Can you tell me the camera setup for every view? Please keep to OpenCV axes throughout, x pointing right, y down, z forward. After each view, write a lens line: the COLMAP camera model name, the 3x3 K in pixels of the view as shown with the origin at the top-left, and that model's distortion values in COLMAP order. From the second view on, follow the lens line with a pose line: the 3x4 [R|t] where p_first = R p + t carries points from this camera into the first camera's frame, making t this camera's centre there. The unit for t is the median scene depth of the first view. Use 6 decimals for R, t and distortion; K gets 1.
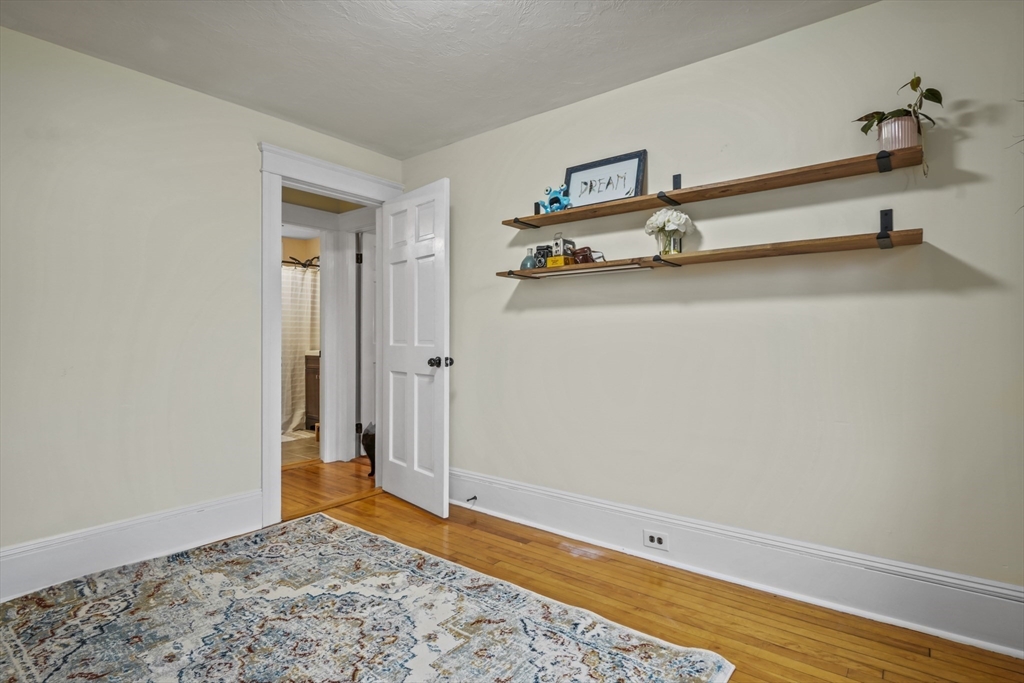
lens RADIAL K [[516.3, 0, 515.4], [0, 516.3, 336.2], [0, 0, 1]] dist [-0.012646, 0.000177]
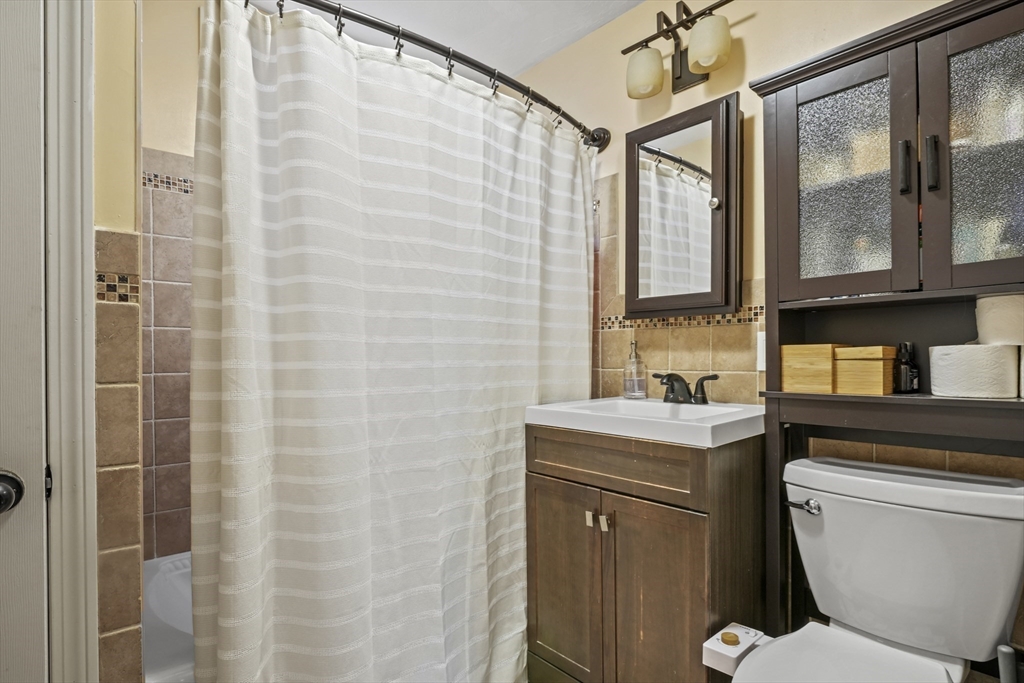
lens RADIAL K [[516.3, 0, 511.5], [0, 516.3, 364.7], [0, 0, 1]] dist [-0.012646, 0.000177]
pose [[0.985712, -0.005920, -0.168335, -0.370195], [0.007250, 0.999947, 0.007284, 0.003832], [0.168283, -0.008400, 0.985703, 0.731072]]
